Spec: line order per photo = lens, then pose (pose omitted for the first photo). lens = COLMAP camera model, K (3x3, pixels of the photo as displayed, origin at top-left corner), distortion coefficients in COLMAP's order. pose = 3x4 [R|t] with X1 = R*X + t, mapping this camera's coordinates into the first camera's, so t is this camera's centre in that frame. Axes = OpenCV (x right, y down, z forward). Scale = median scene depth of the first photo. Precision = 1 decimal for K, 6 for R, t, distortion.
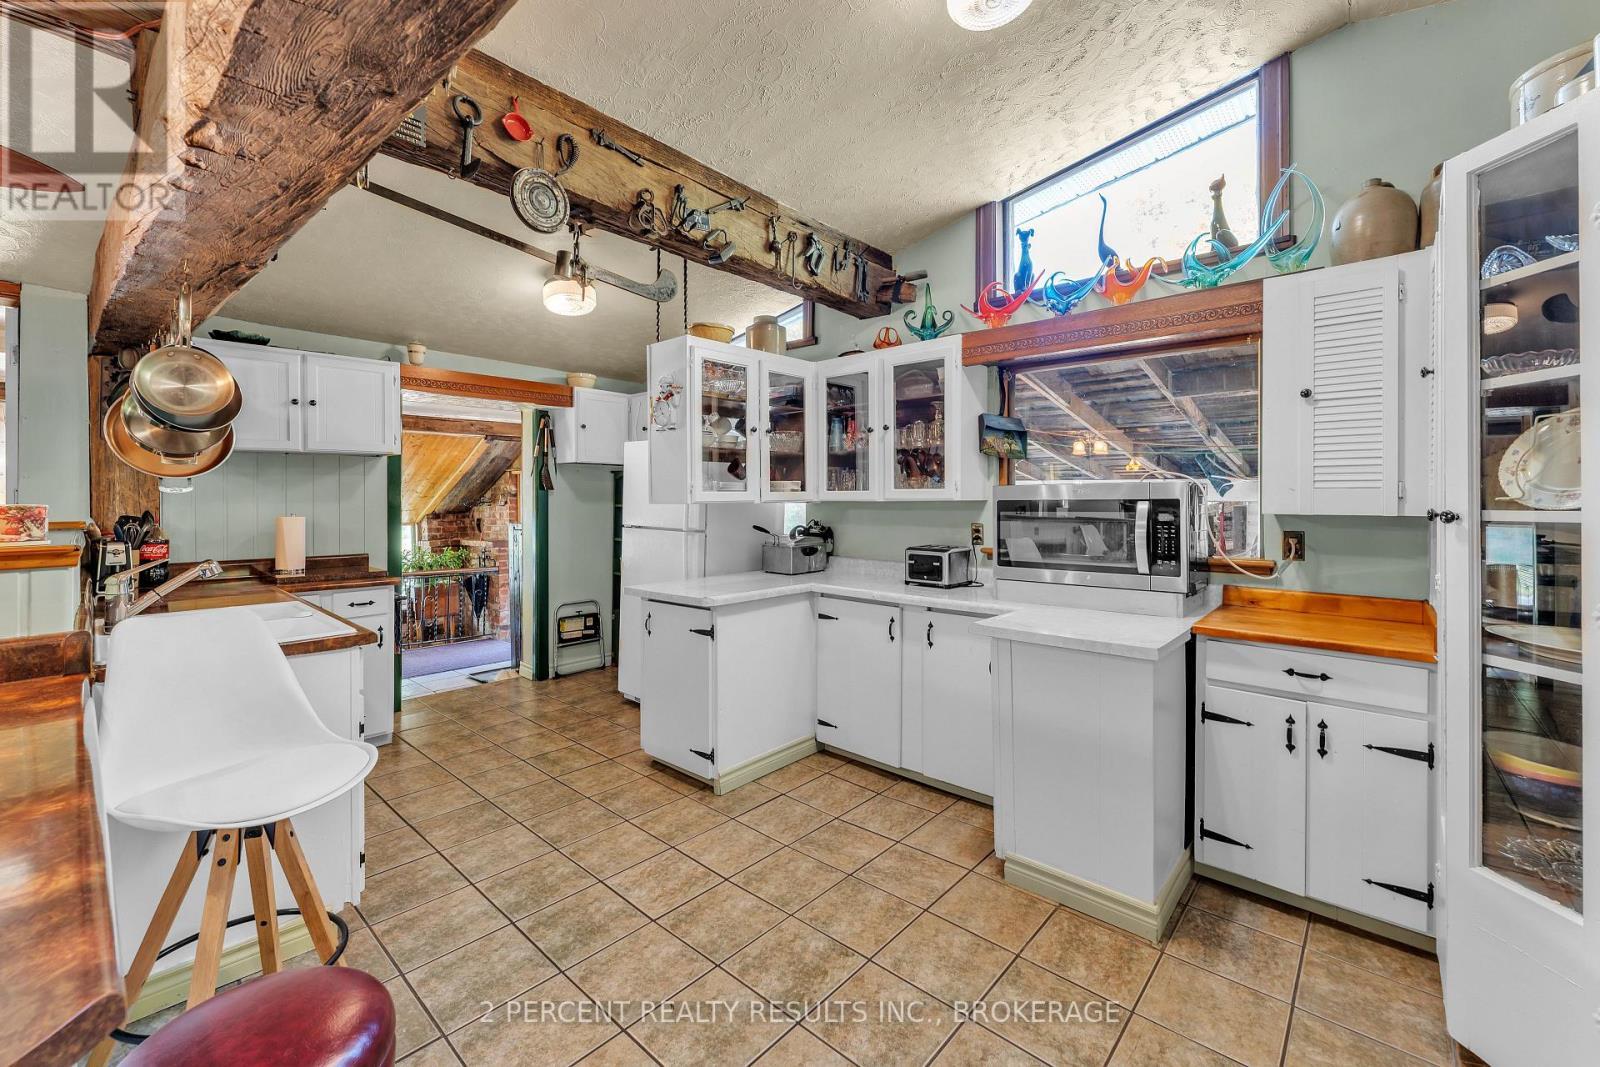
lens RADIAL K [[656.3, 0, 790.7], [0, 656.3, 501.2], [0, 0, 1]] dist [-0.002308, 0.000670]
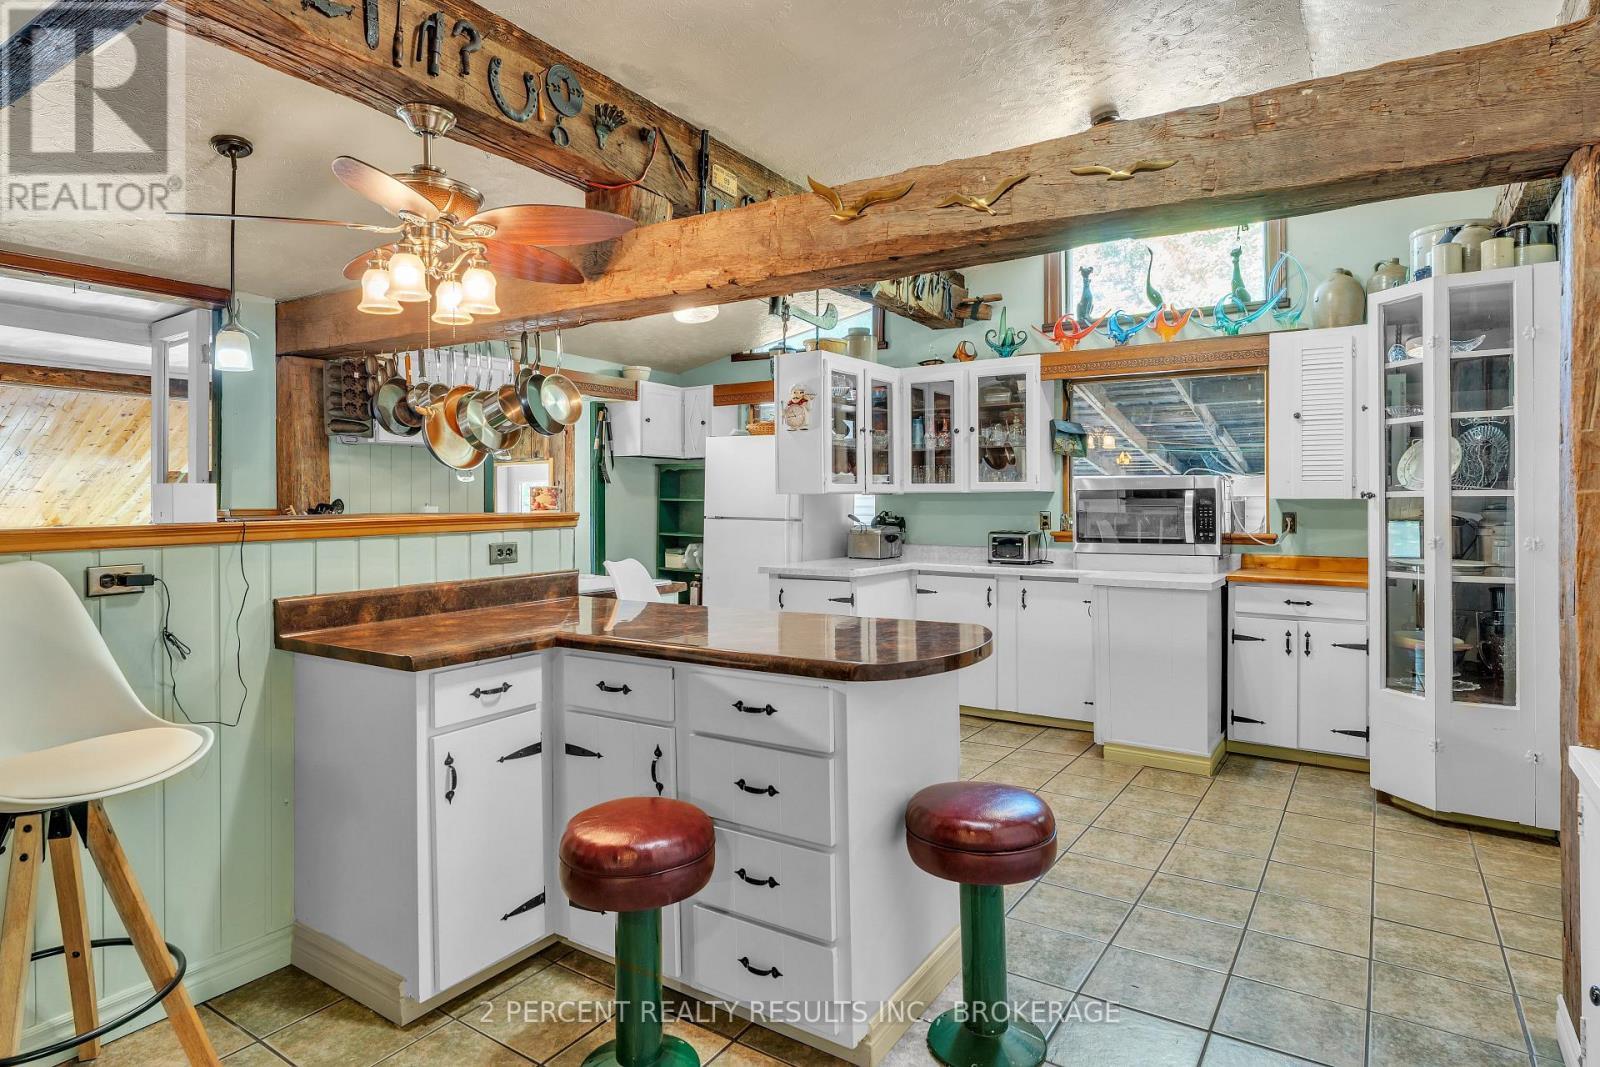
lens RADIAL K [[889.3, 0, 792.6], [0, 889.3, 501.7], [0, 0, 1]] dist [0.000327, -0.001896]
pose [[0.988694, -0.000542, 0.149944, -0.459146], [0.001004, 0.999995, -0.003004, 0.023815], [-0.149942, 0.003121, 0.988690, -0.582796]]
